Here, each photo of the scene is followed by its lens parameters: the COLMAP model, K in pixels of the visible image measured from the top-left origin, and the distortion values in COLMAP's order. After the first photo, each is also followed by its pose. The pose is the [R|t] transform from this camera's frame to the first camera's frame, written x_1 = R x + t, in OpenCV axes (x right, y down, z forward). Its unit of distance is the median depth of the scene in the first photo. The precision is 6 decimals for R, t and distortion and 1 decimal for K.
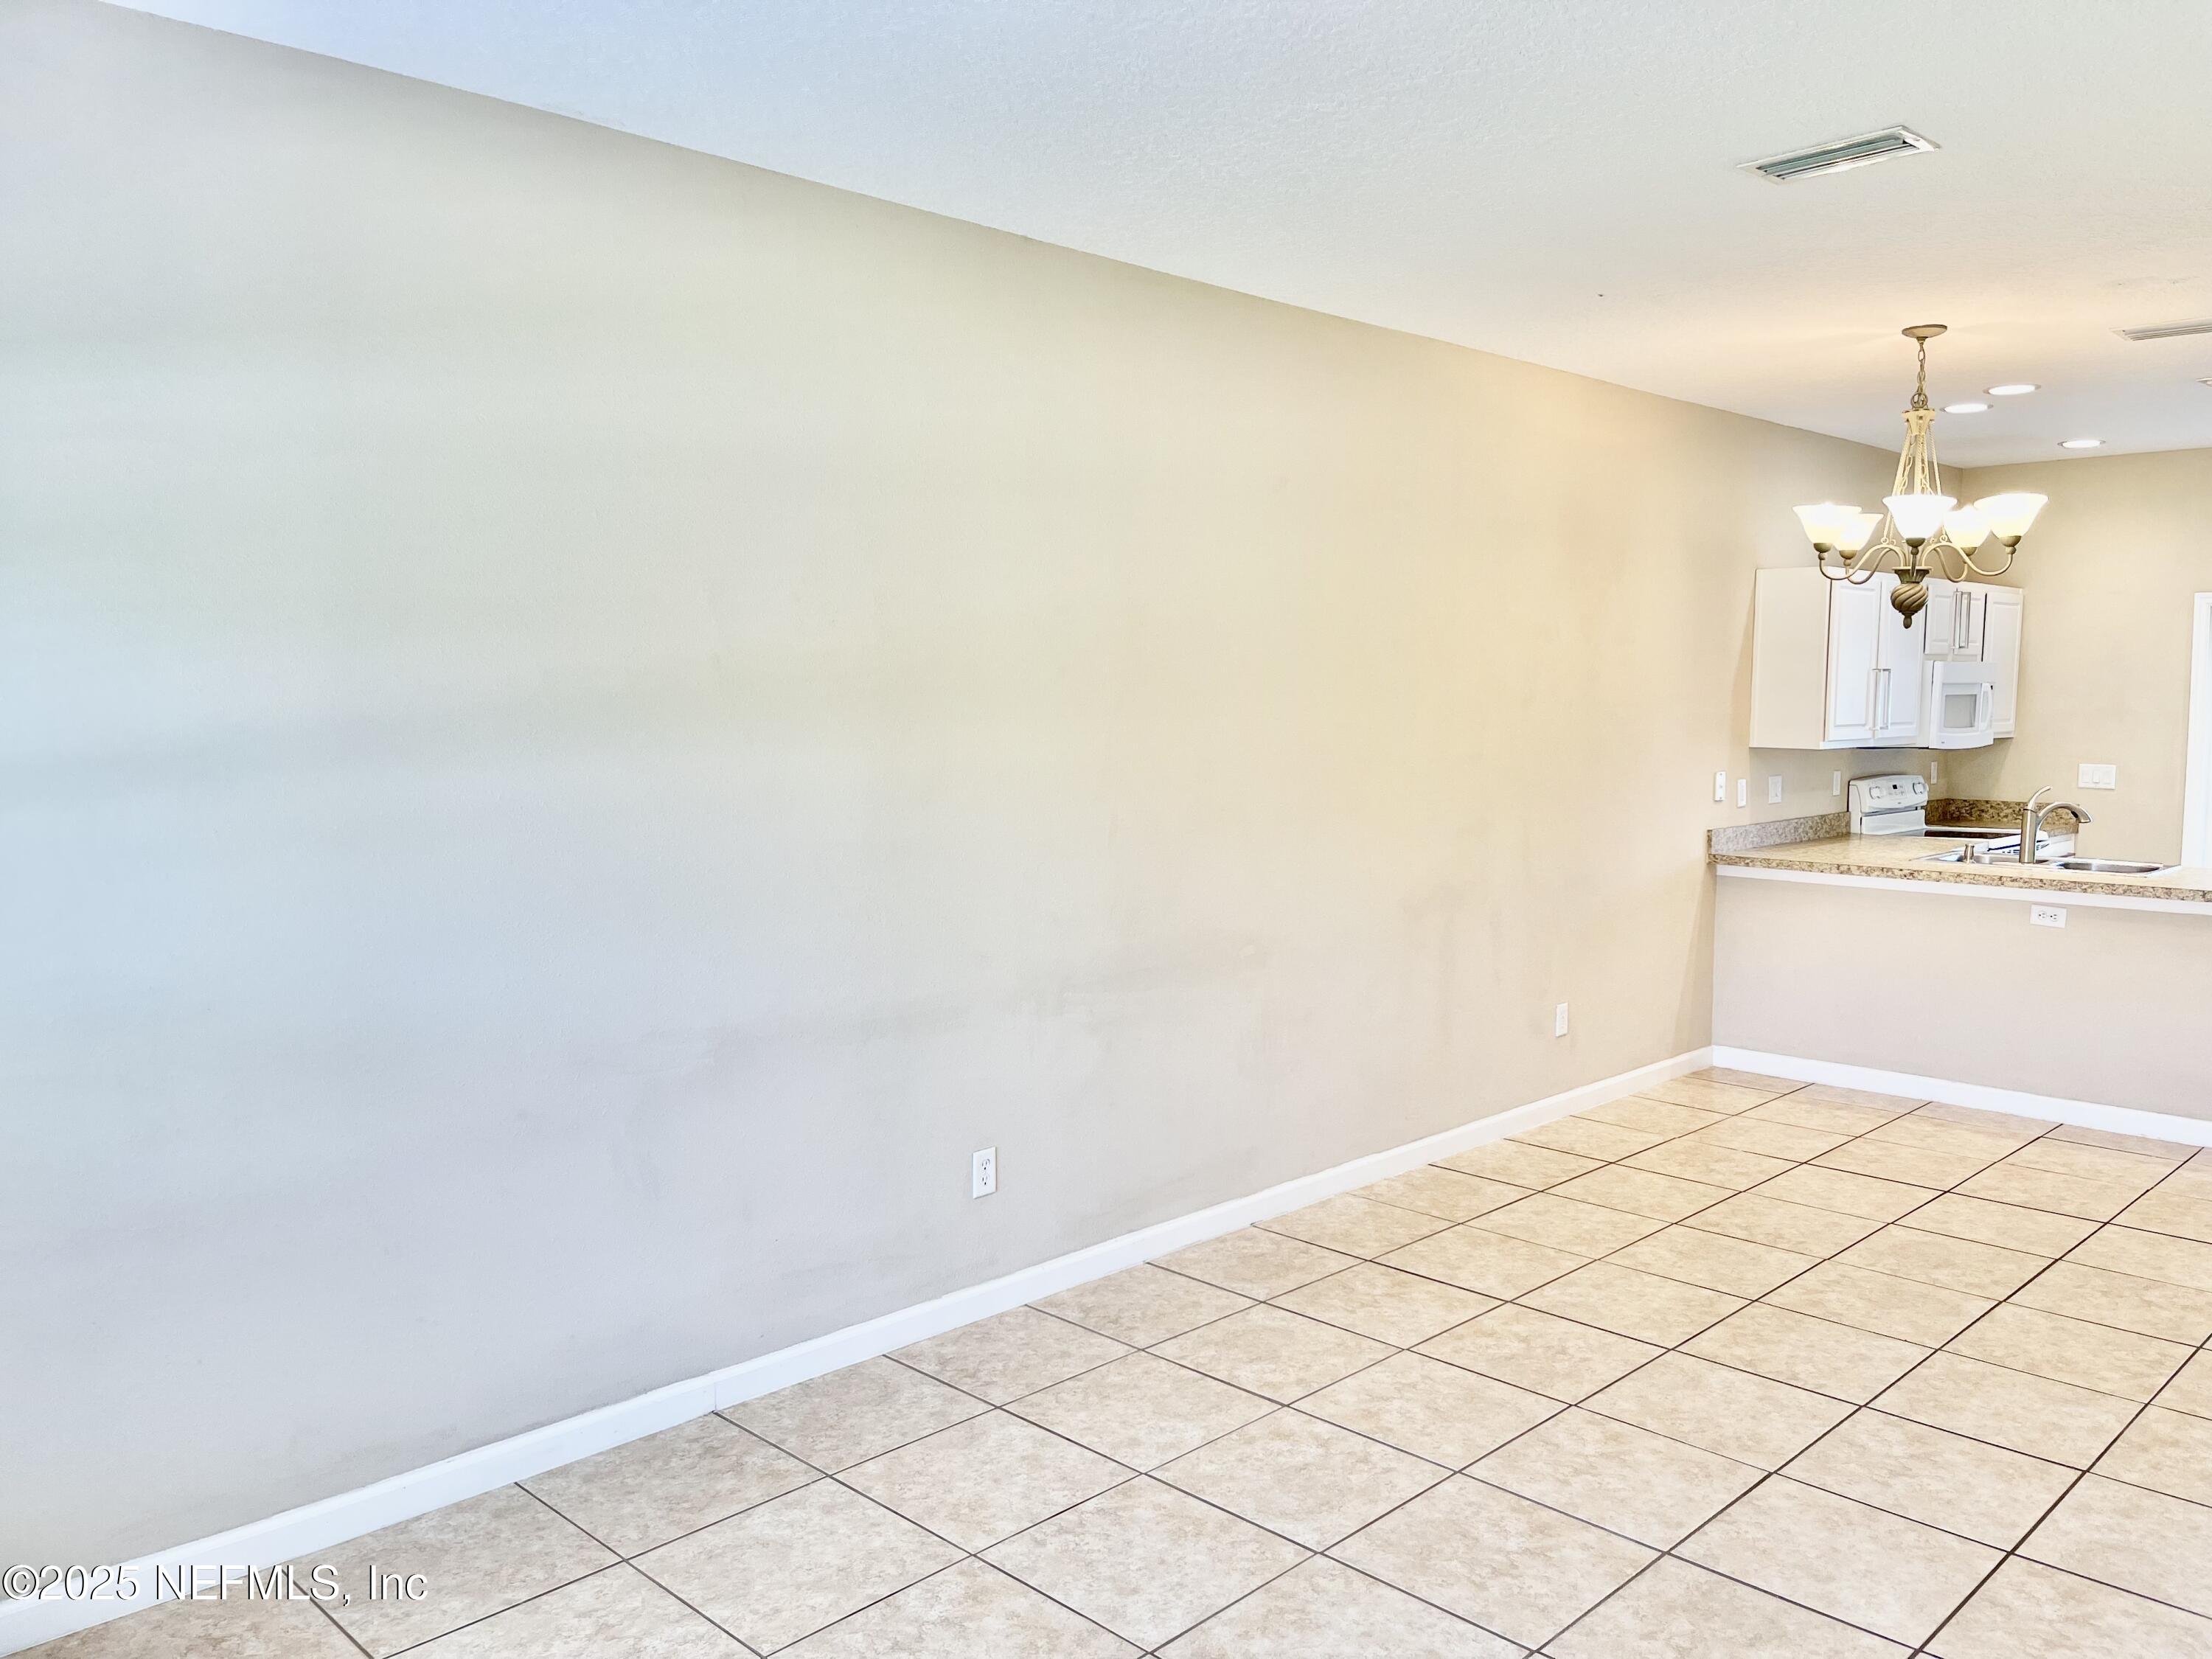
lens RADIAL K [[1687.4, 0, 1113.3], [0, 1687.4, 884.8], [0, 0, 1]] dist [0.033426, 0.002034]
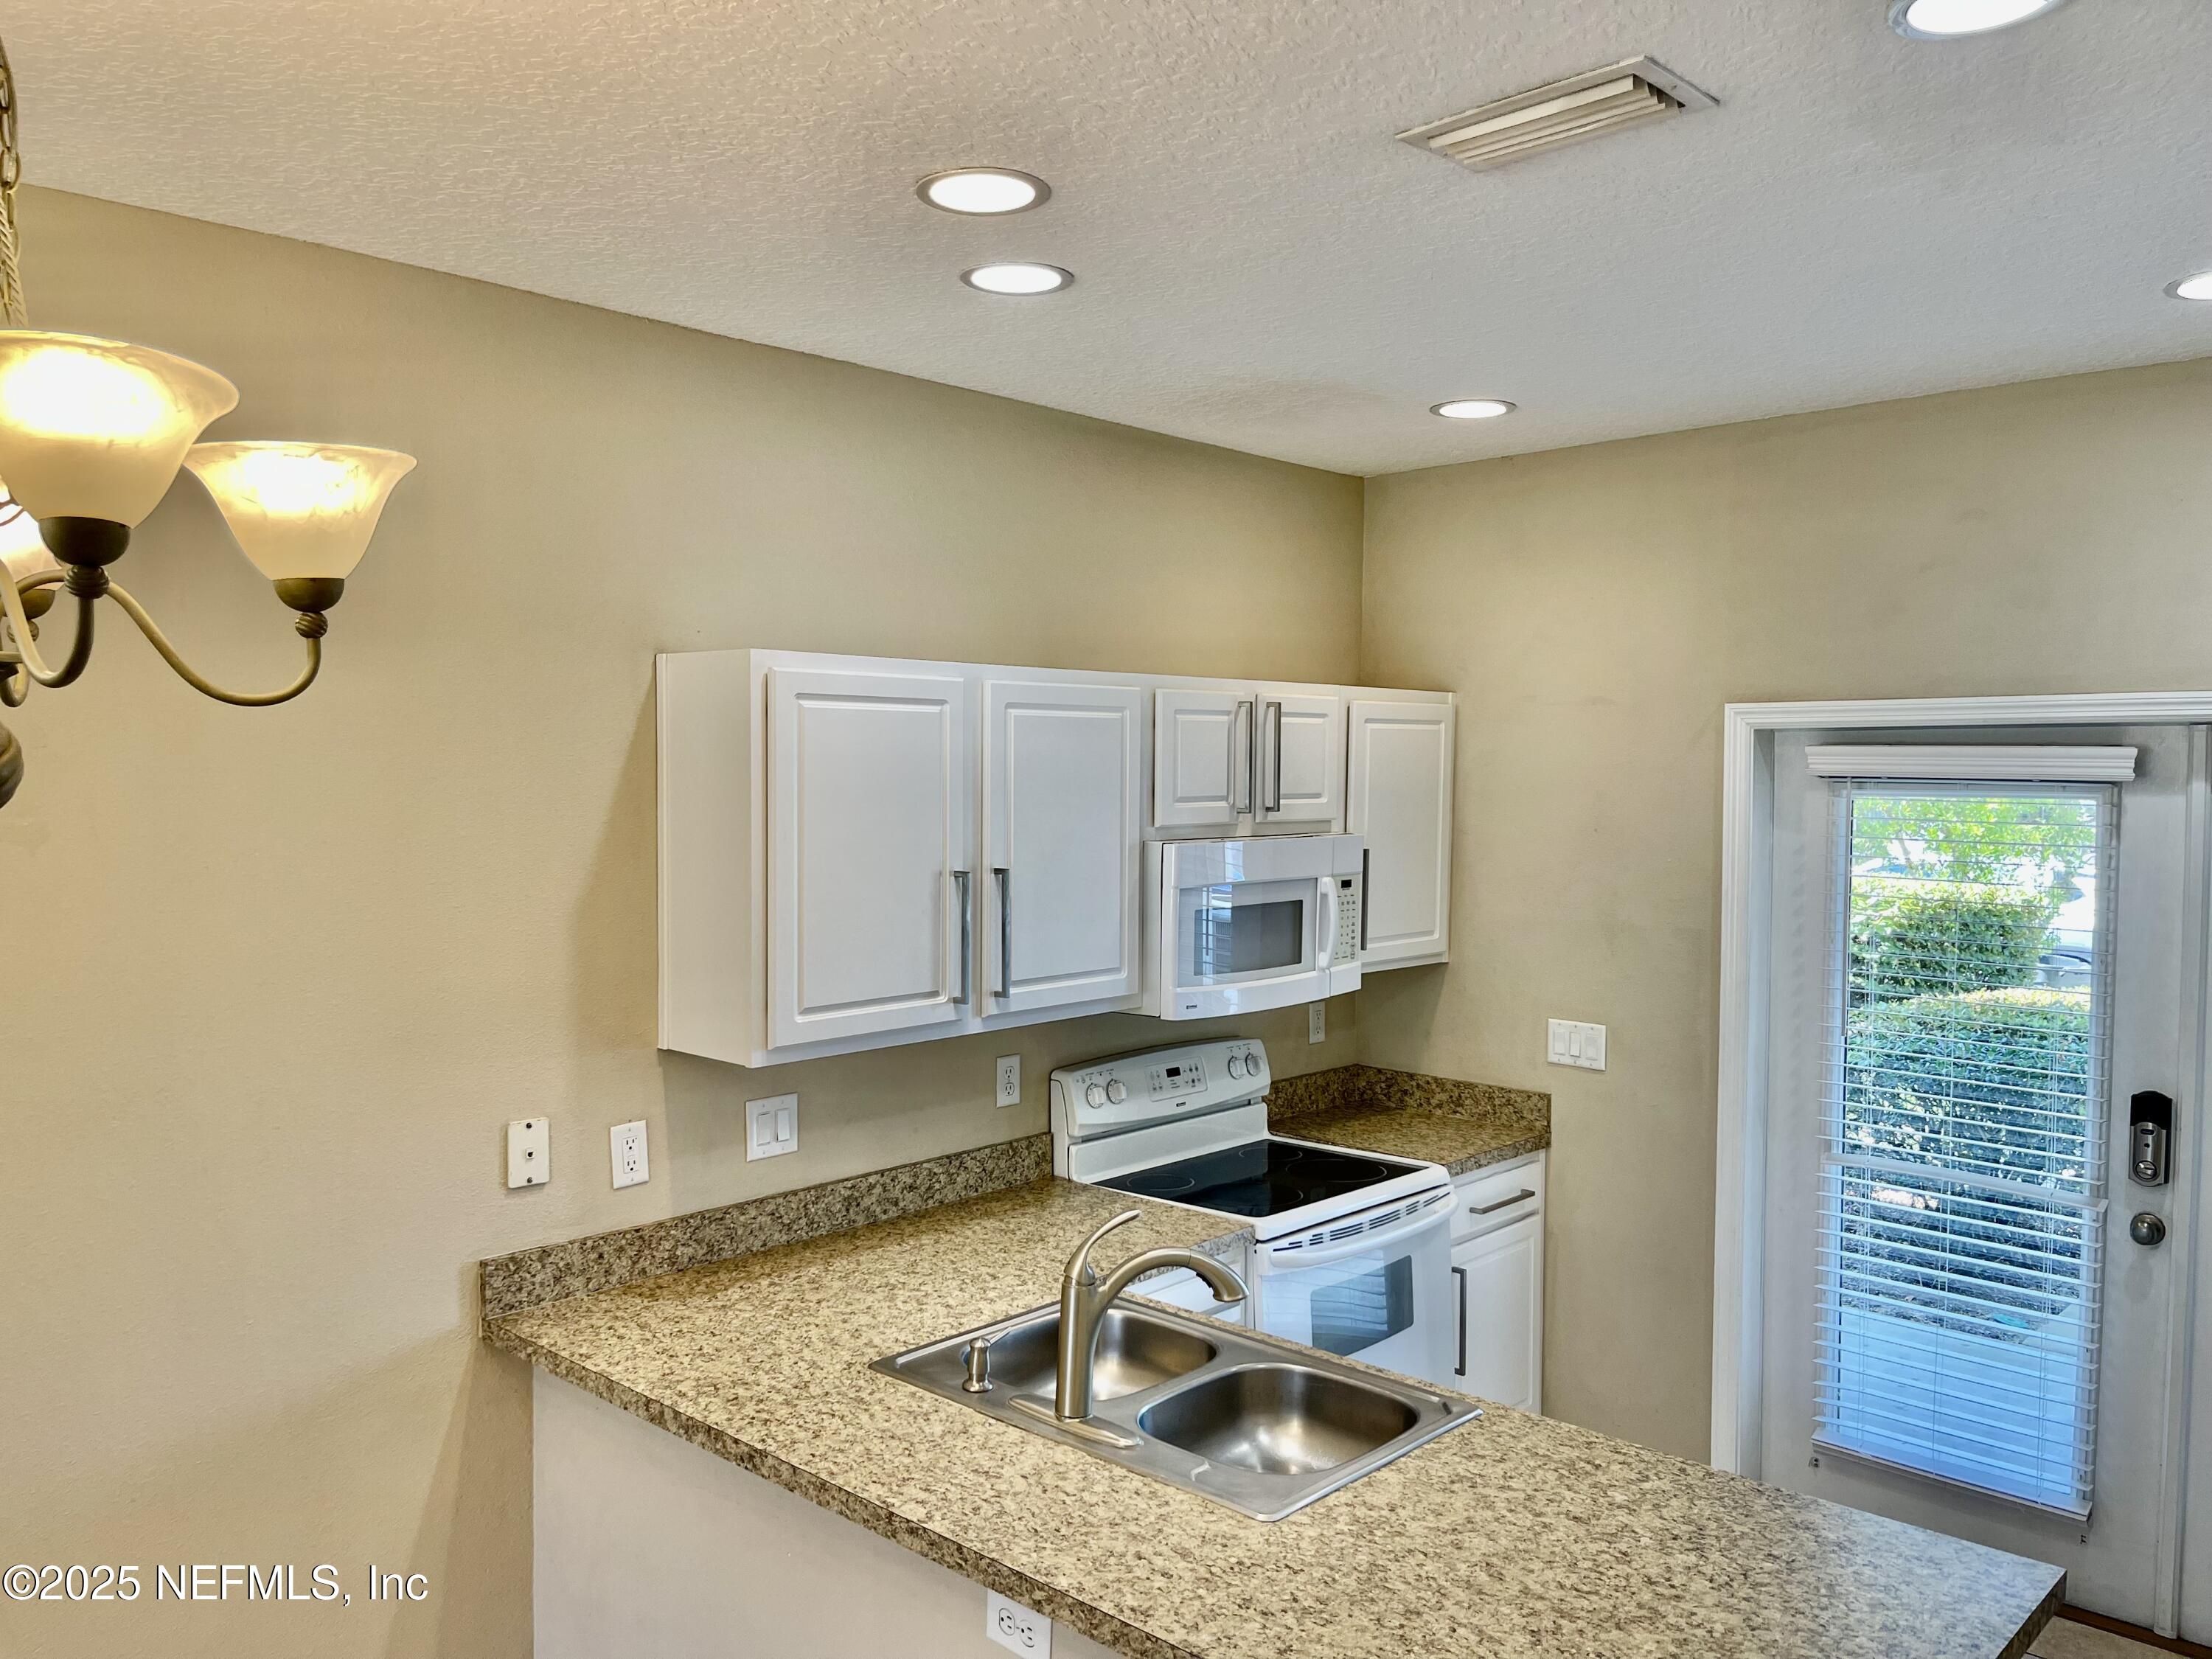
lens RADIAL K [[1684.8, 0, 1106.0], [0, 1684.8, 829.5], [0, 0, 1]] dist [0.115564, -0.271162]
pose [[0.999856, 0.001842, 0.016883, 0.564038], [-0.000683, 0.997655, -0.068436, -0.125931], [-0.016970, 0.068414, 0.997513, 0.629725]]
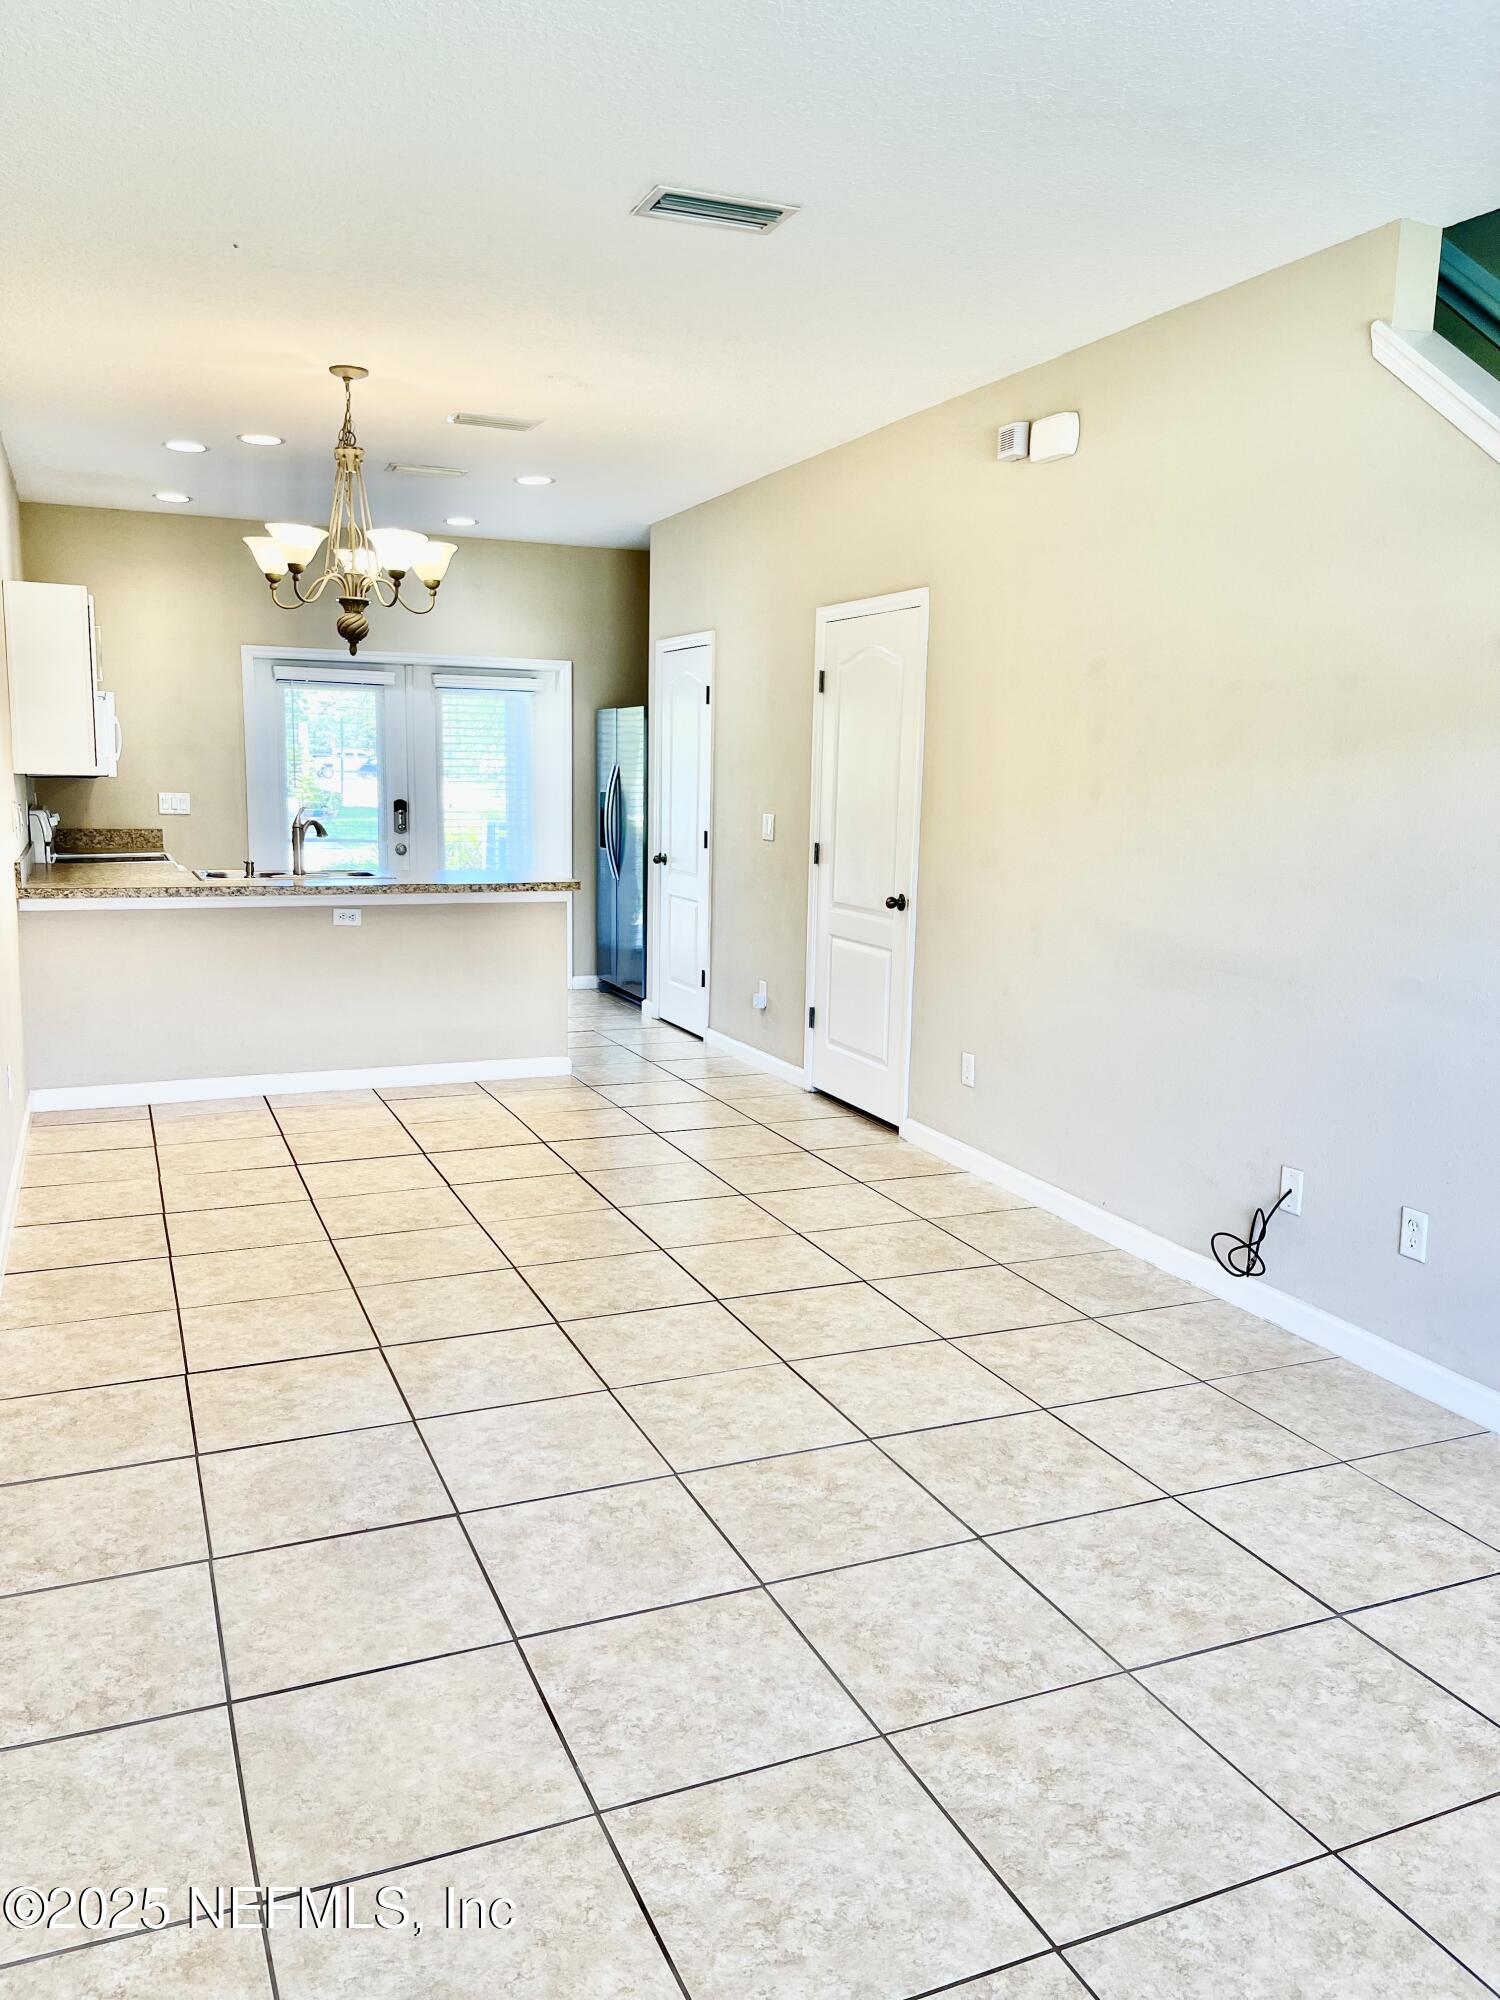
lens RADIAL K [[1525.6, 0, 744.2], [0, 1525.6, 1051.3], [0, 0, 1]] dist [0.033426, 0.002034]
pose [[0.370957, -0.167618, 0.913398, -0.328203], [0.092800, 0.985343, 0.143132, -0.015874], [-0.924002, 0.031668, 0.381074, 0.350378]]
